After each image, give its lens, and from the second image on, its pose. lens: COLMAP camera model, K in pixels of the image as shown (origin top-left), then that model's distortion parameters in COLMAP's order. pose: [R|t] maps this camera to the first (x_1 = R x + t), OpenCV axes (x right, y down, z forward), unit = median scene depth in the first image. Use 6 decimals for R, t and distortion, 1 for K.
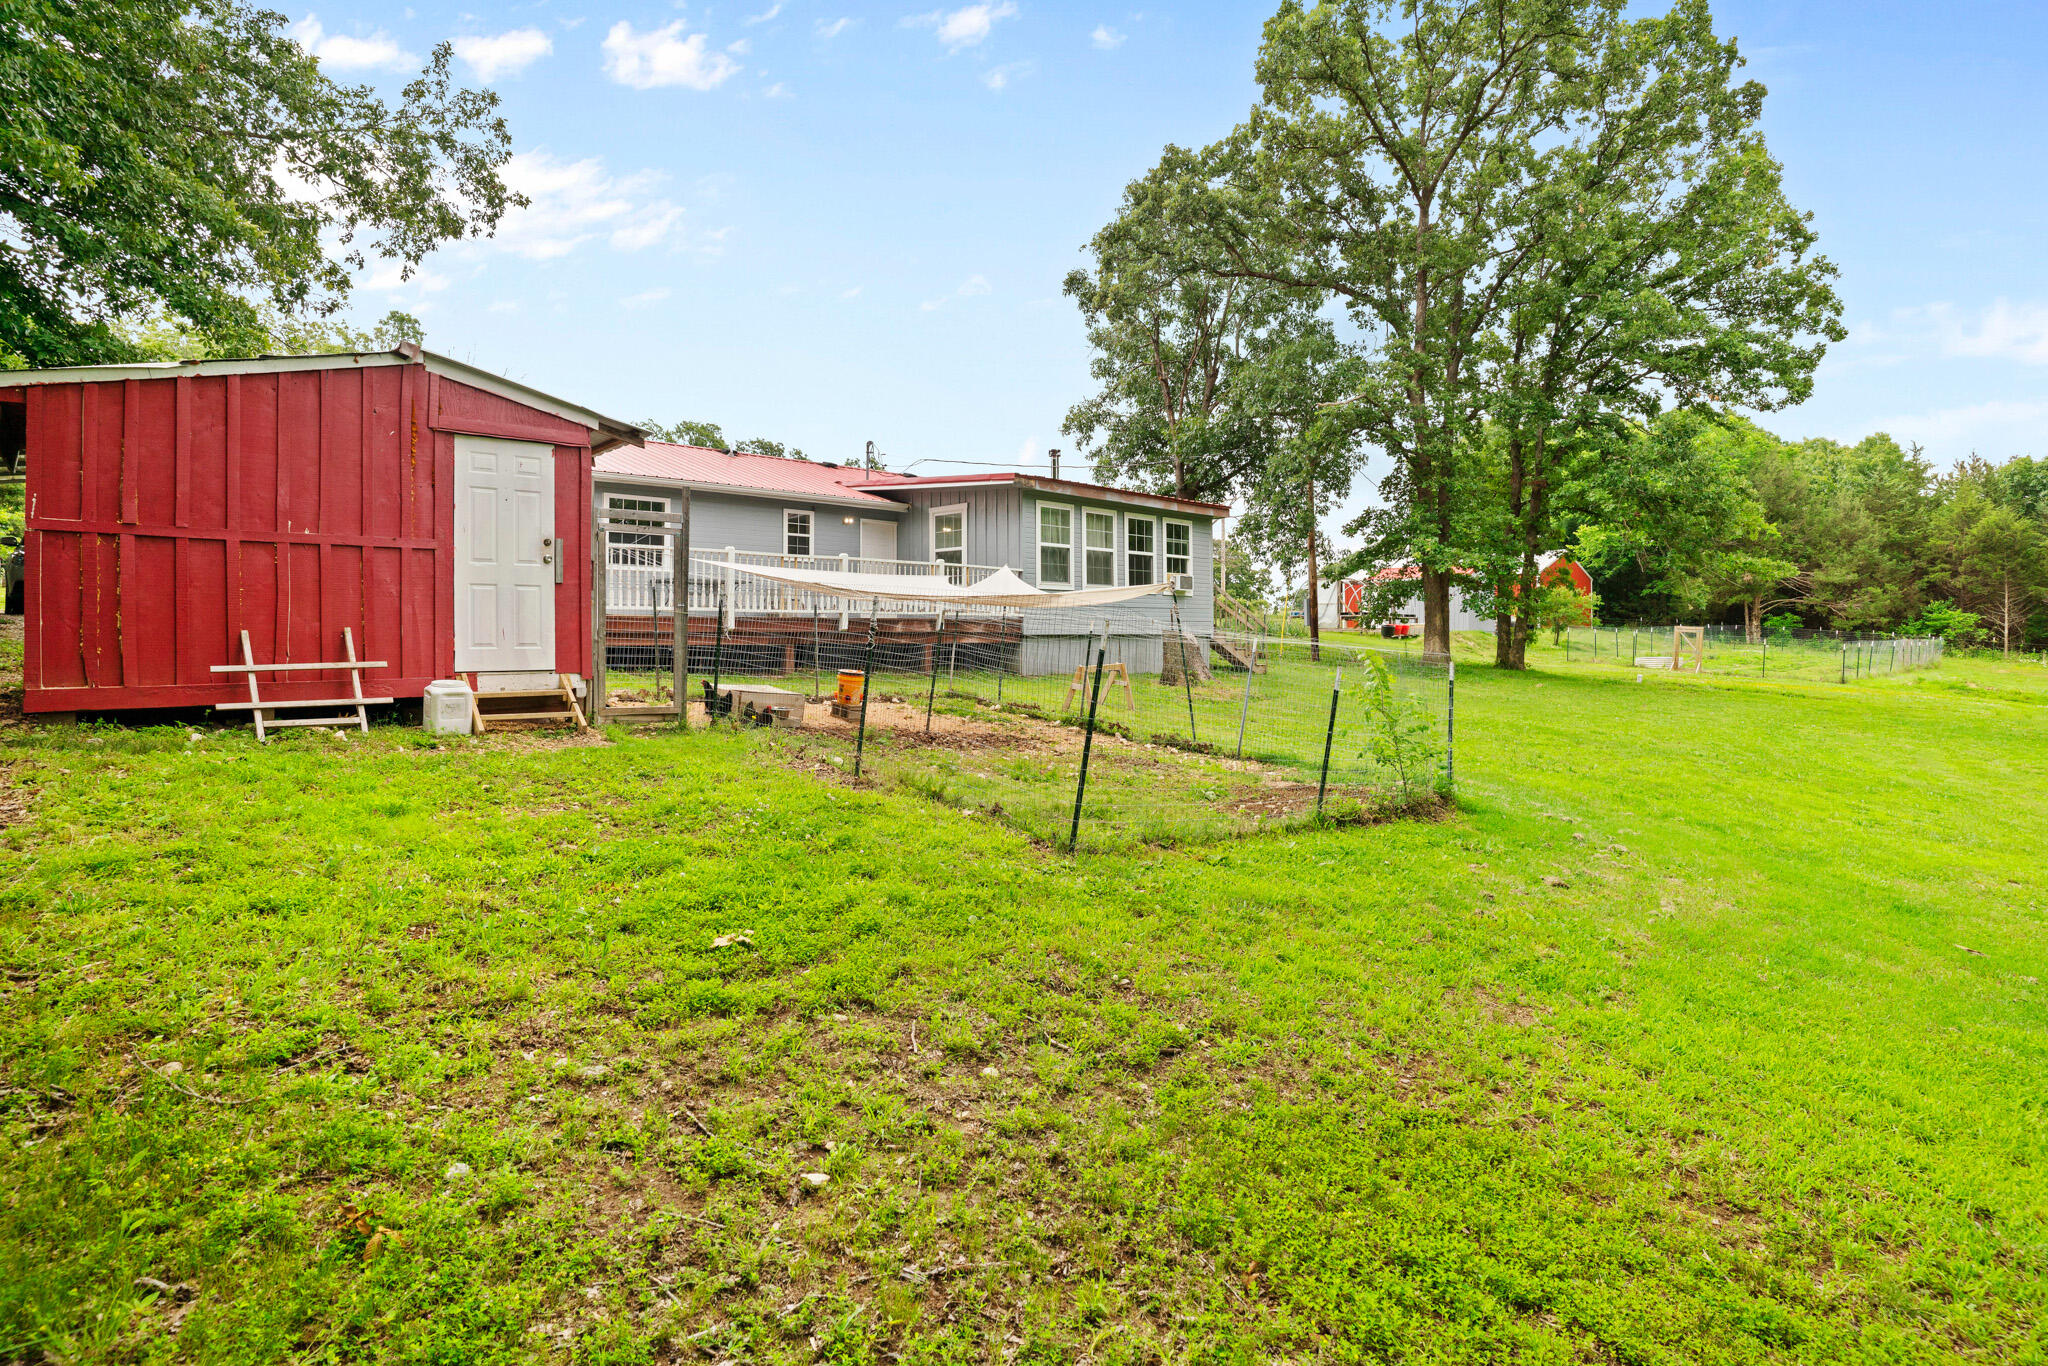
lens RADIAL K [[1001.6, 0, 1019.7], [0, 1001.6, 650.1], [0, 0, 1]] dist [-0.062276, 0.023960]
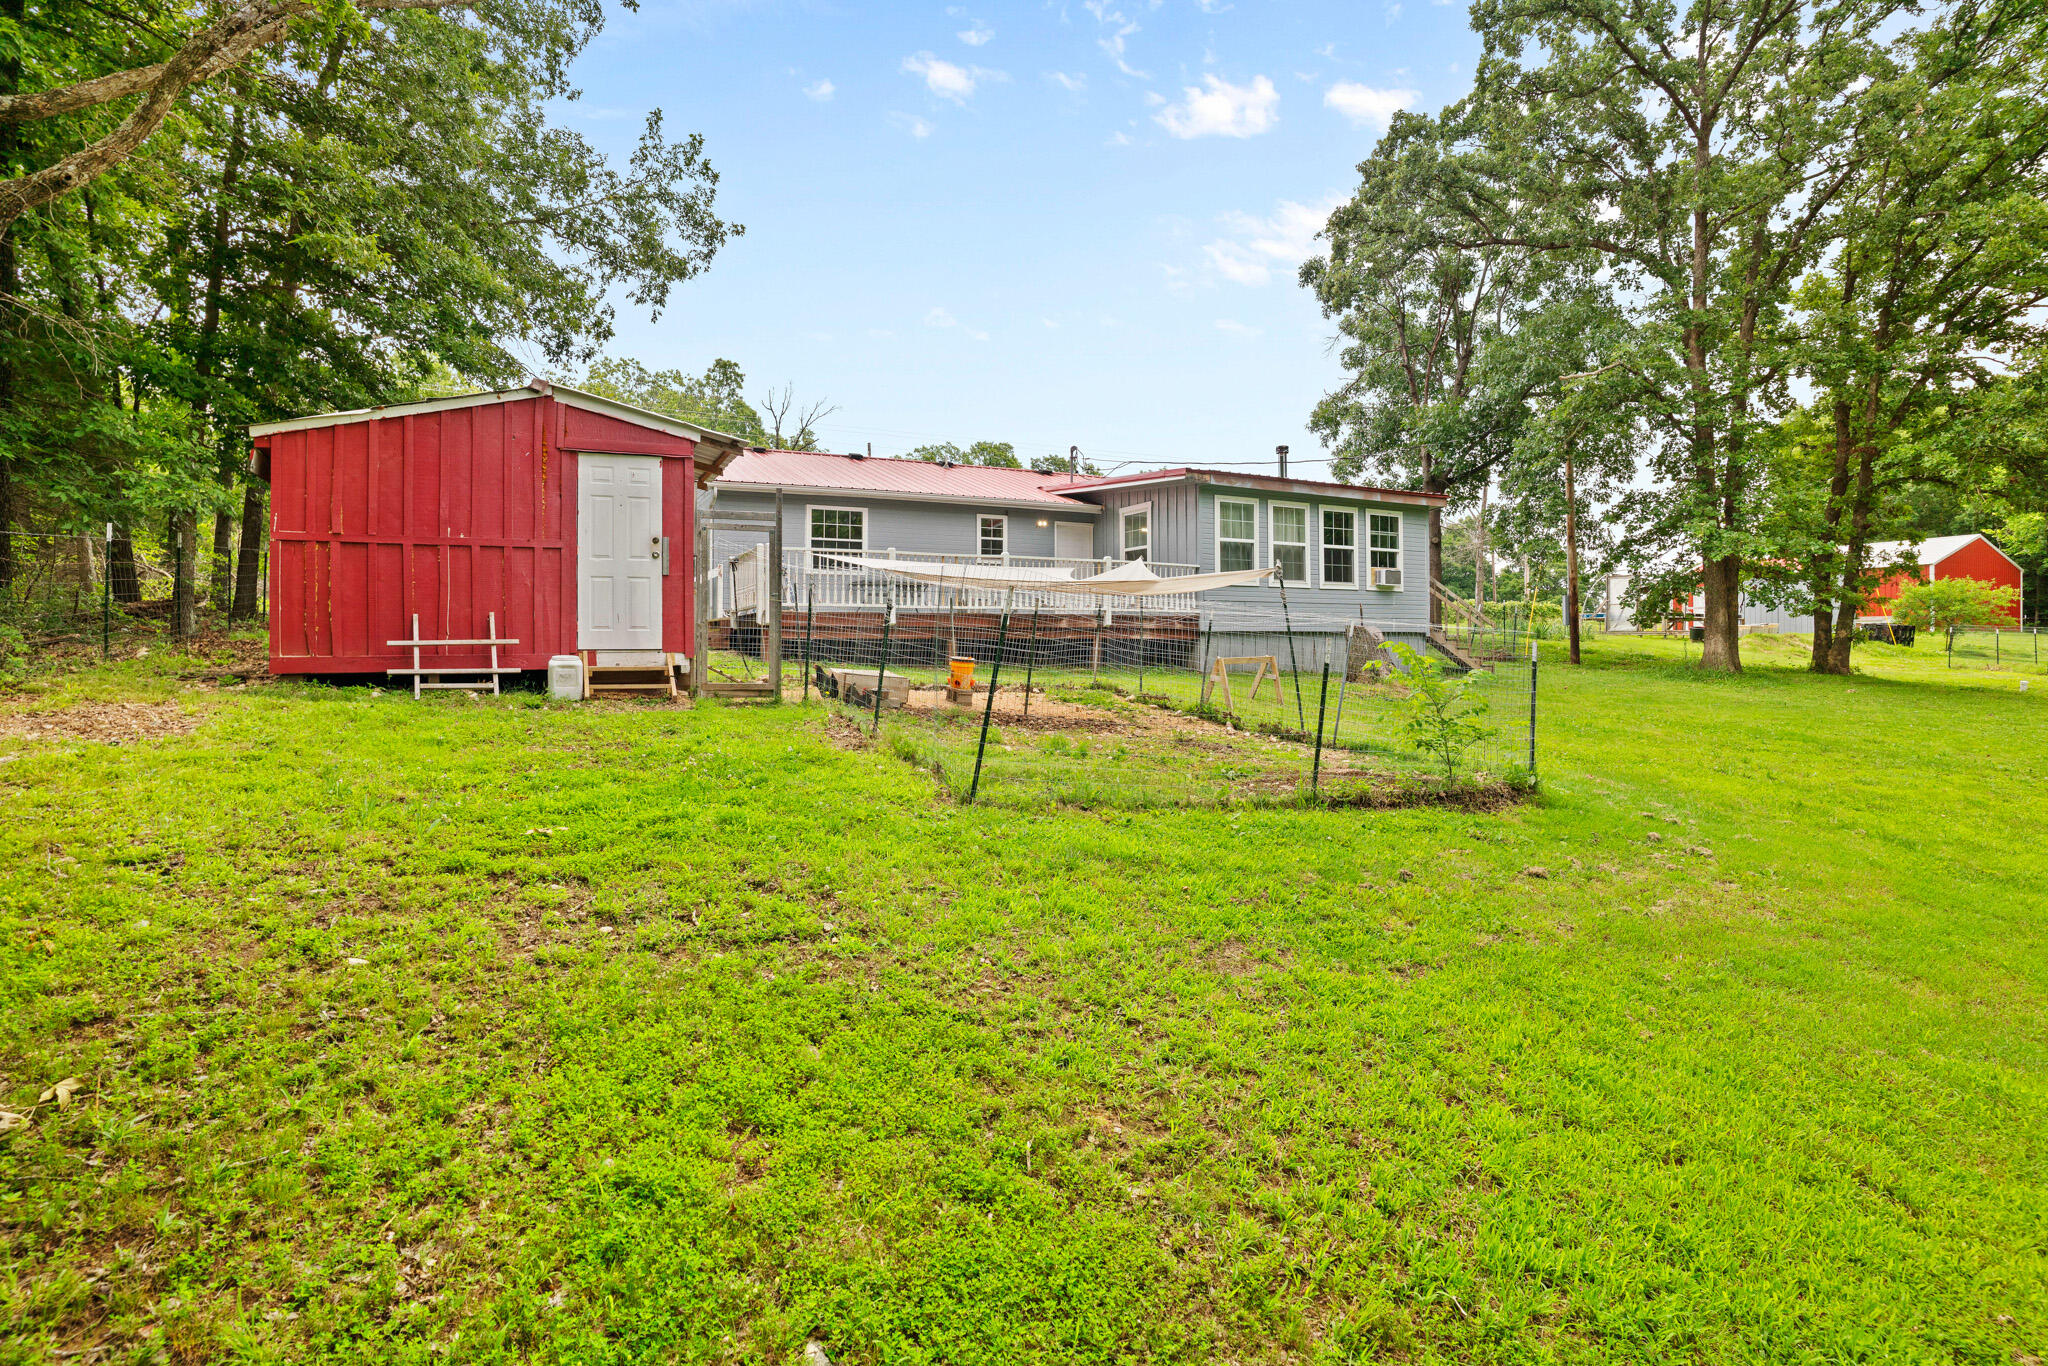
lens RADIAL K [[1001.6, 0, 1016.4], [0, 1001.6, 675.0], [0, 0, 1]] dist [-0.062276, 0.023960]
pose [[0.954699, 0.004512, -0.297538, 0.108450], [-0.000730, 0.999918, 0.012819, 0.013430], [0.297571, -0.012021, 0.954624, -0.000230]]
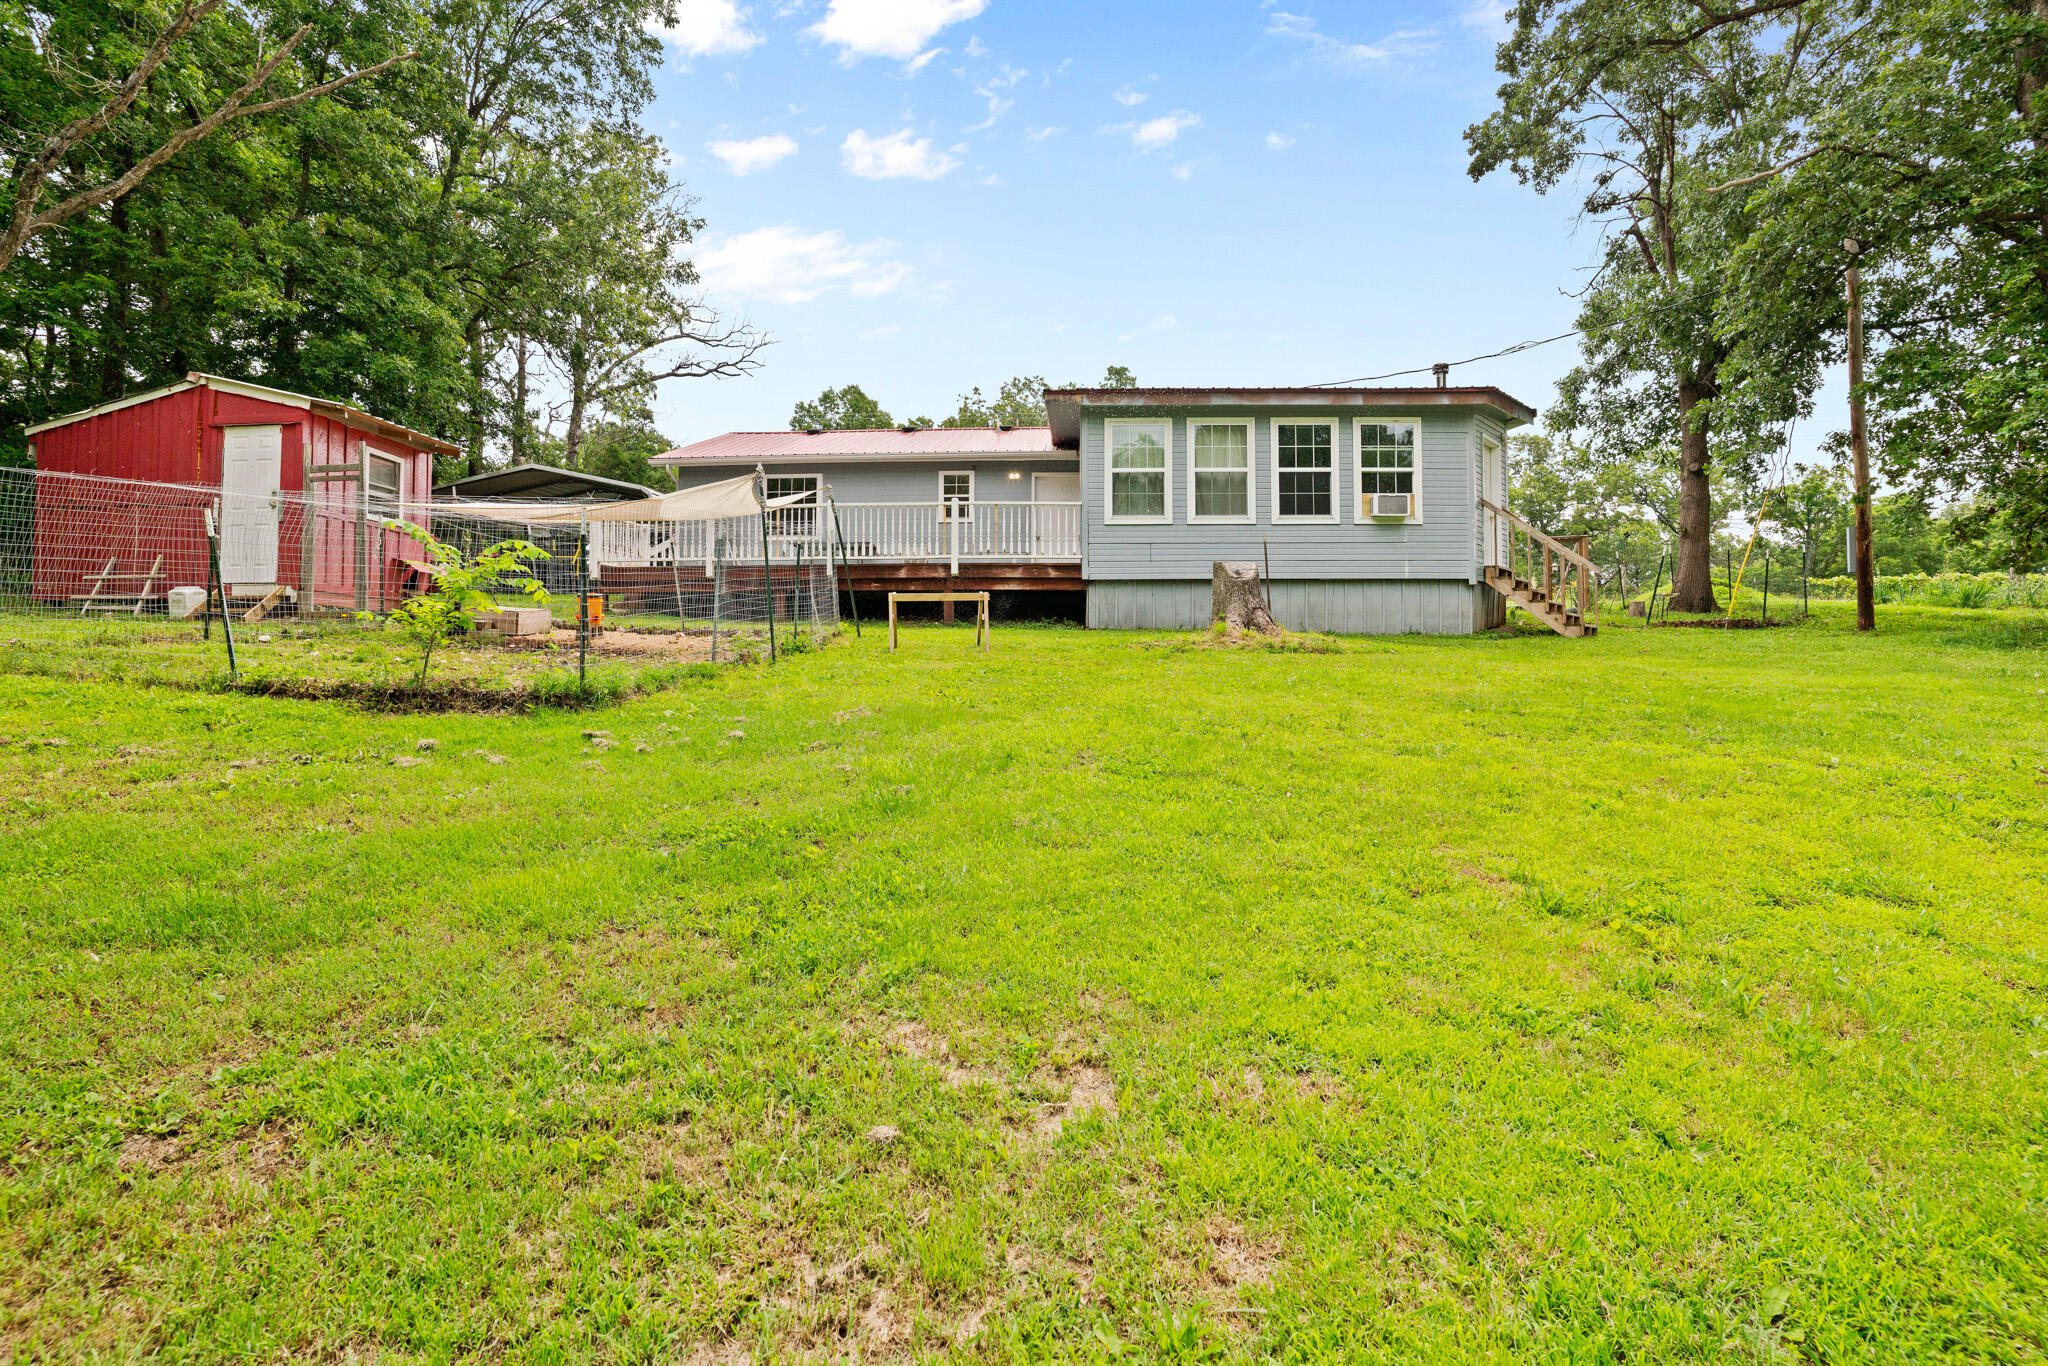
lens RADIAL K [[1001.6, 0, 1013.9], [0, 1001.6, 662.0], [0, 0, 1]] dist [-0.062276, 0.023960]
pose [[0.676944, 0.002609, -0.736030, 0.510263], [-0.011457, 0.999910, -0.006993, 0.052590], [0.735946, 0.013167, 0.676913, 0.338222]]
